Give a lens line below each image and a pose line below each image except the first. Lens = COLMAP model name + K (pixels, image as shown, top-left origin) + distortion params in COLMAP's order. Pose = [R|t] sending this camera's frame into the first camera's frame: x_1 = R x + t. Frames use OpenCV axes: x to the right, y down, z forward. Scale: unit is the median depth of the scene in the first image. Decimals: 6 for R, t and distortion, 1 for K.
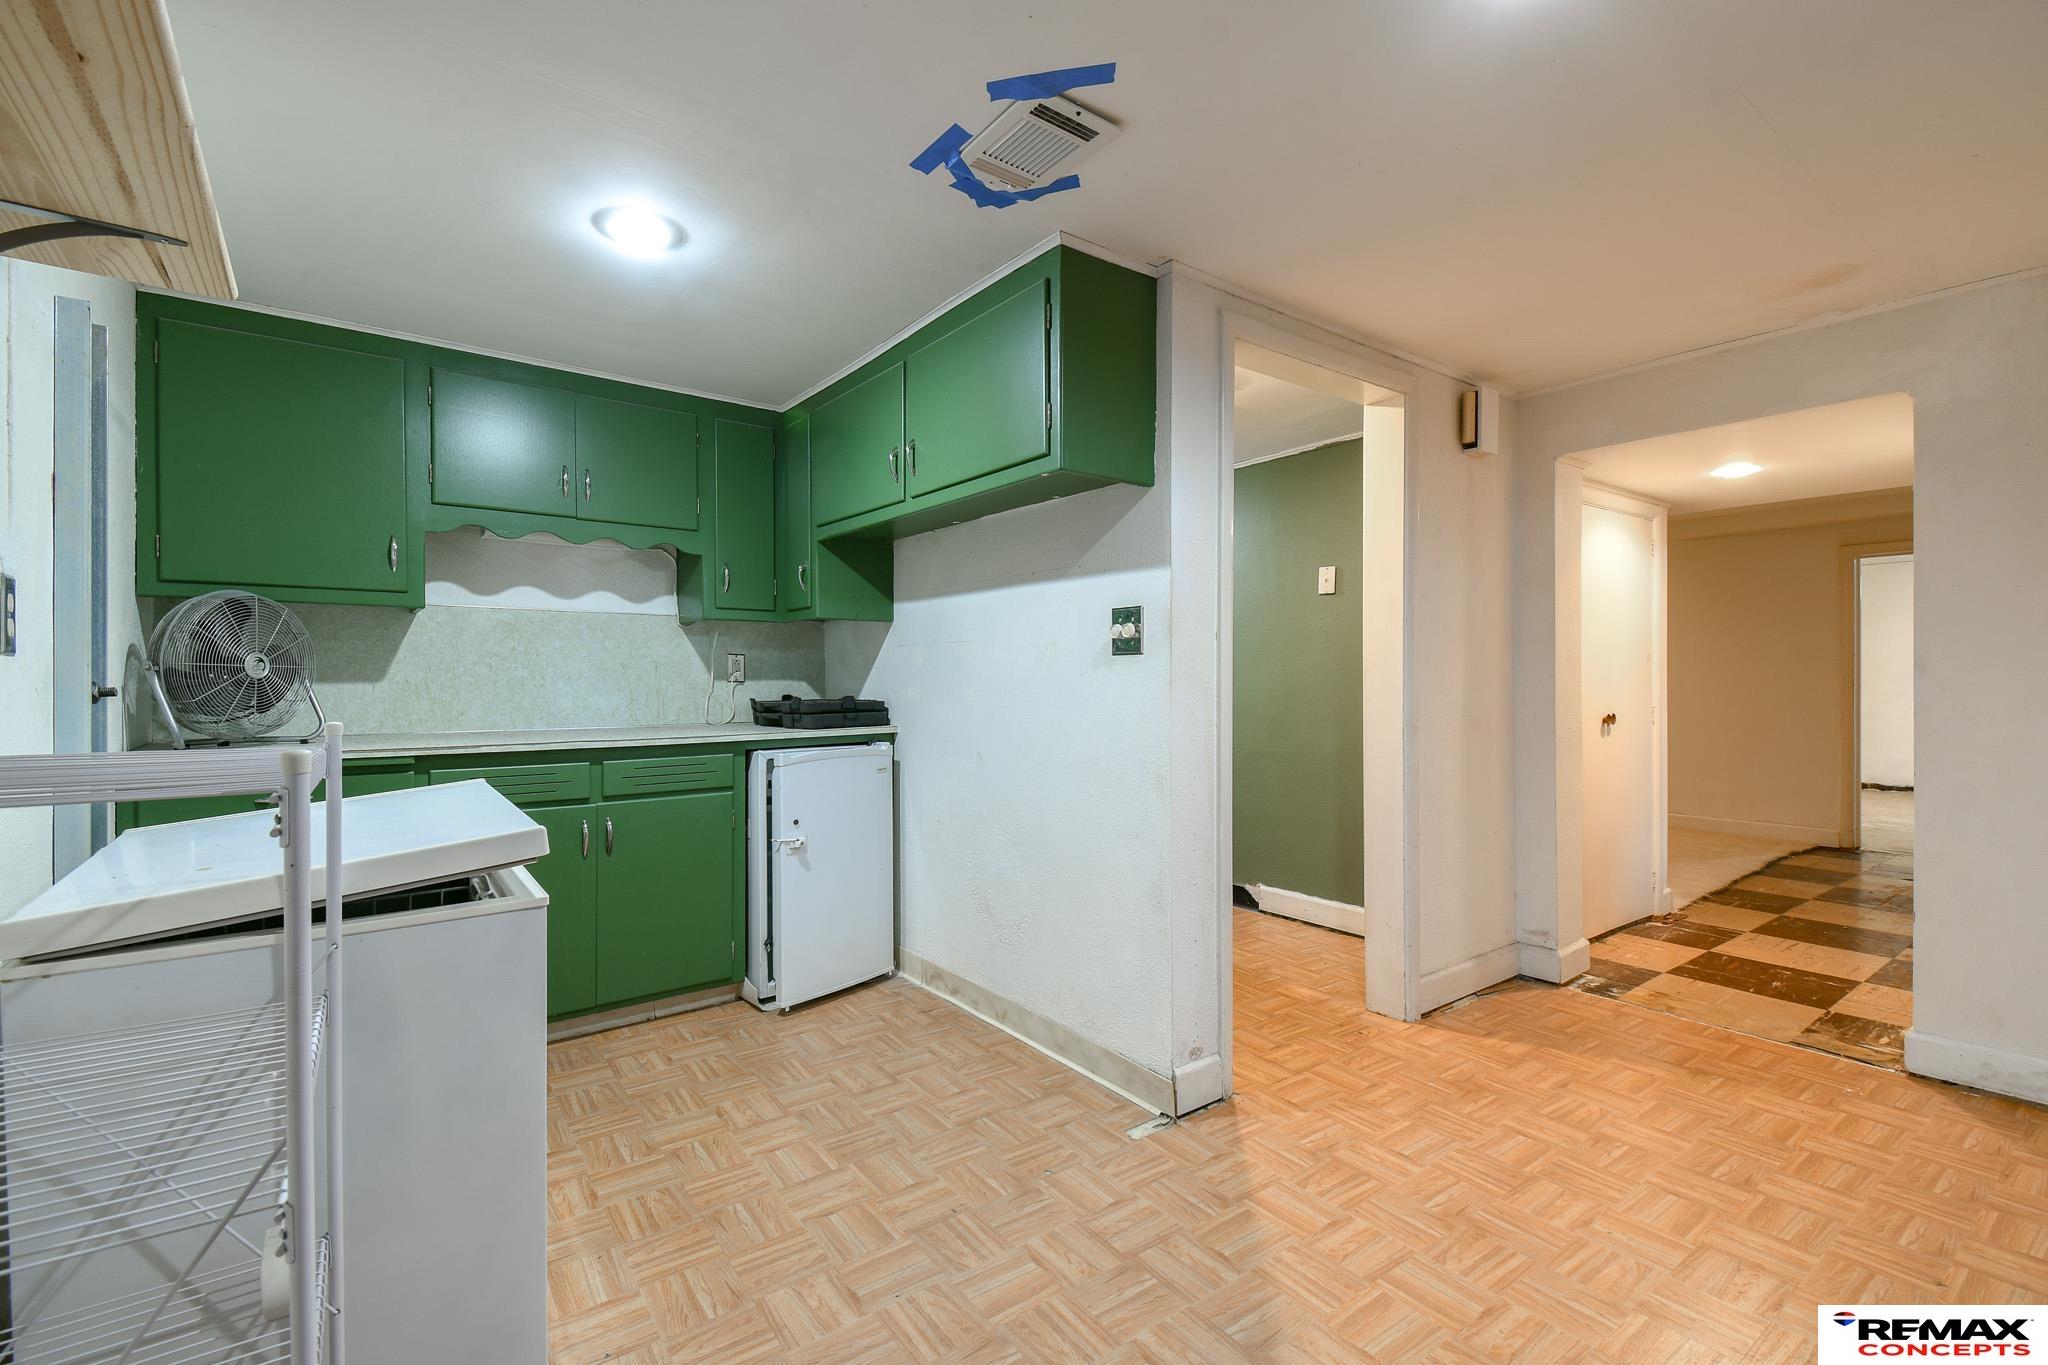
lens RADIAL K [[891.2, 0, 1021.9], [0, 891.2, 681.1], [0, 0, 1]] dist [0.045761, -0.025604]
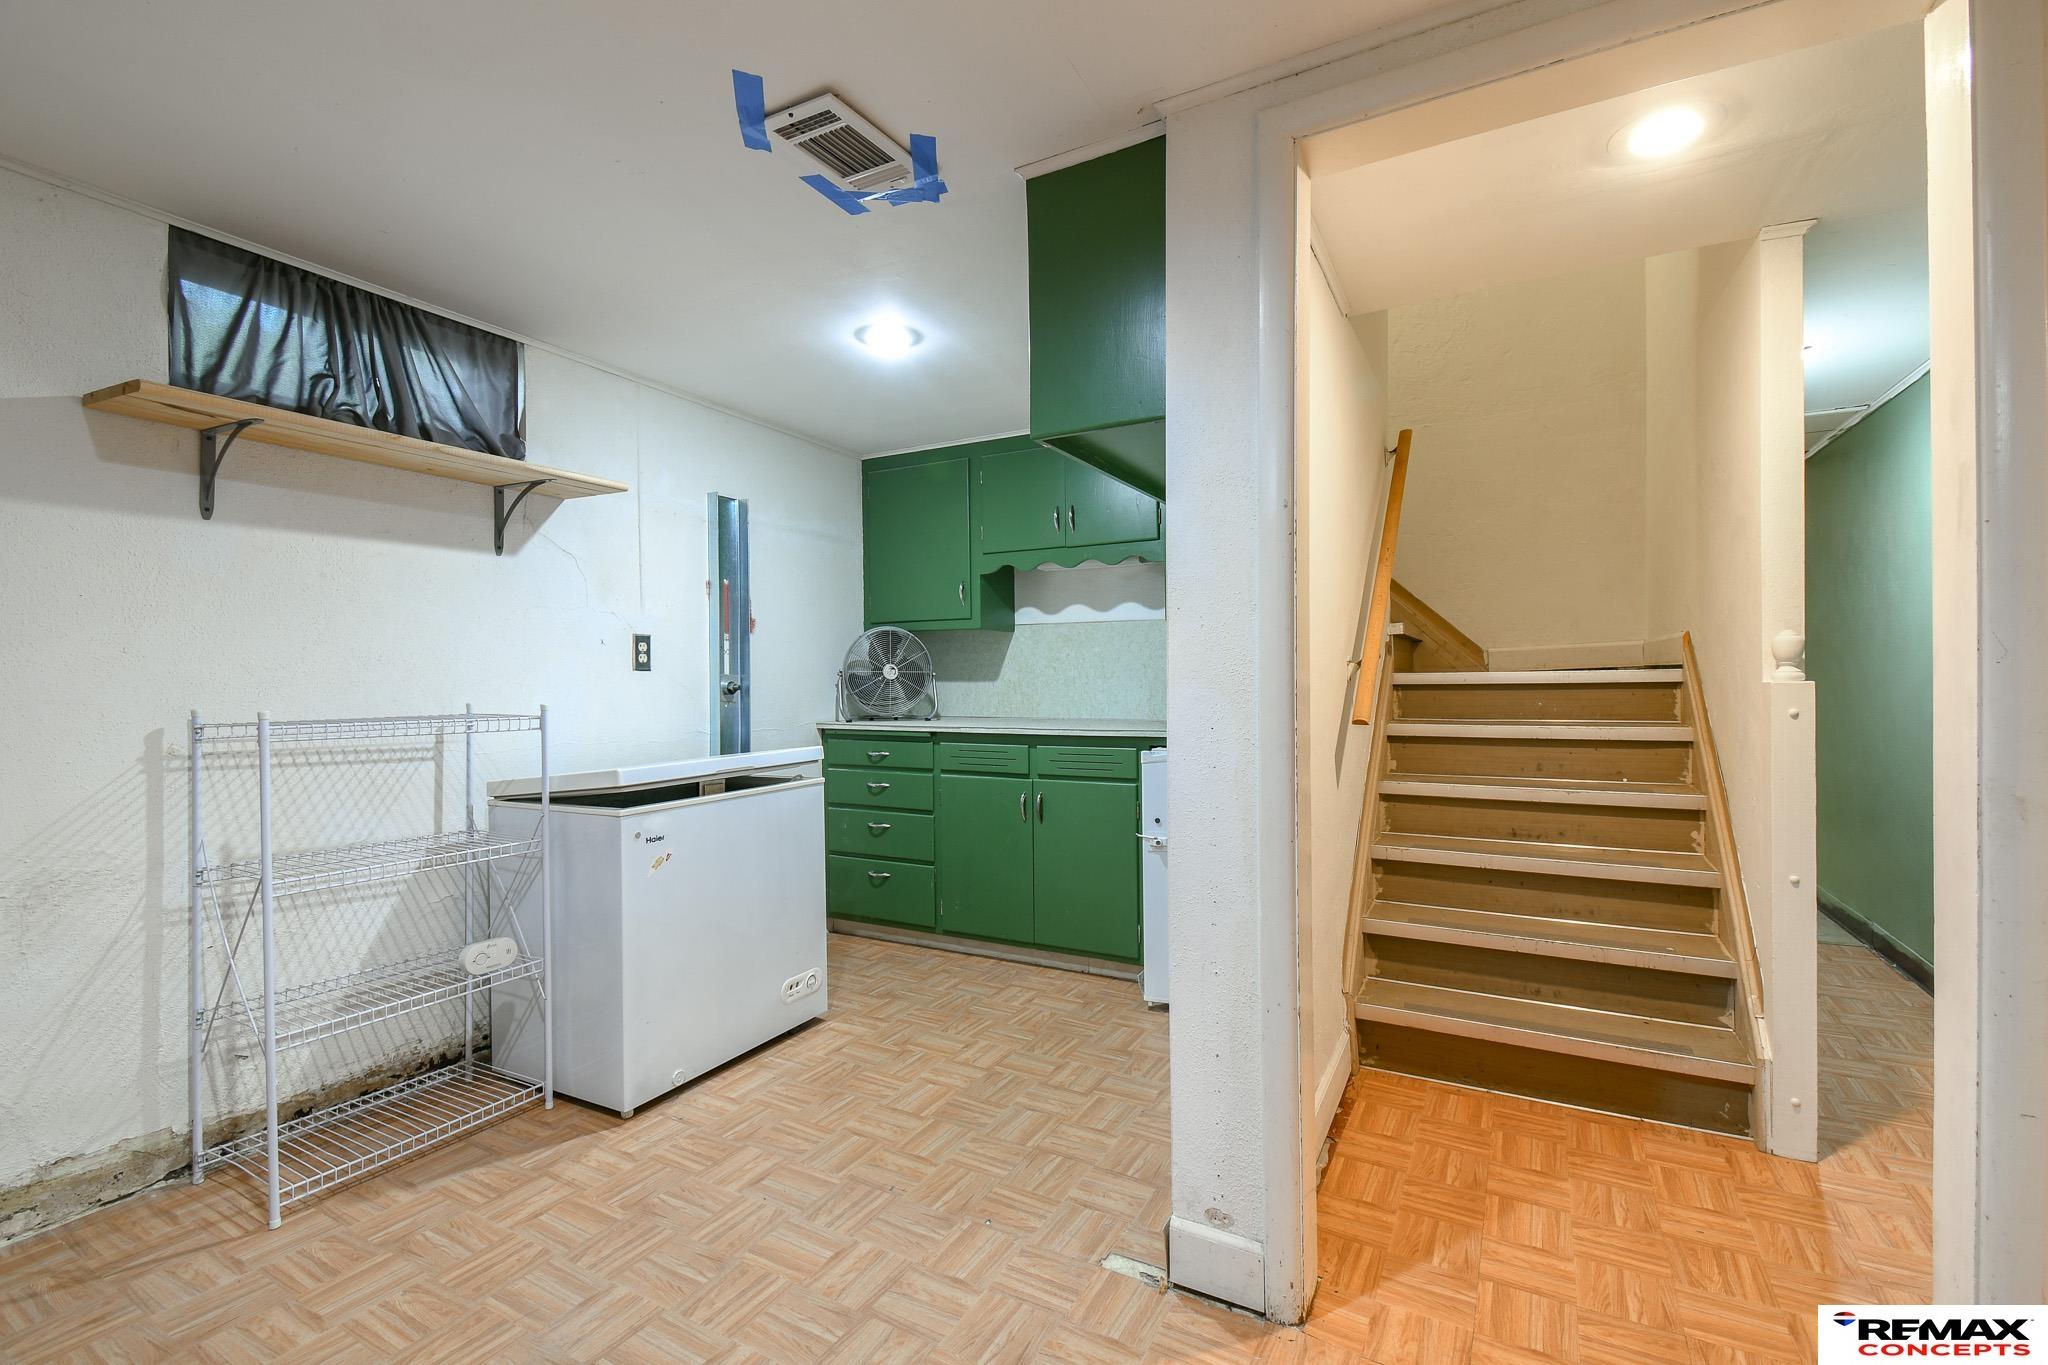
lens RADIAL K [[891.2, 0, 1021.9], [0, 891.2, 681.1], [0, 0, 1]] dist [0.045761, -0.025604]
pose [[0.414545, -0.000546, -0.910029, 0.738671], [0.006474, 0.999976, 0.002349, -0.002138], [0.910006, -0.006865, 0.414538, 0.556917]]
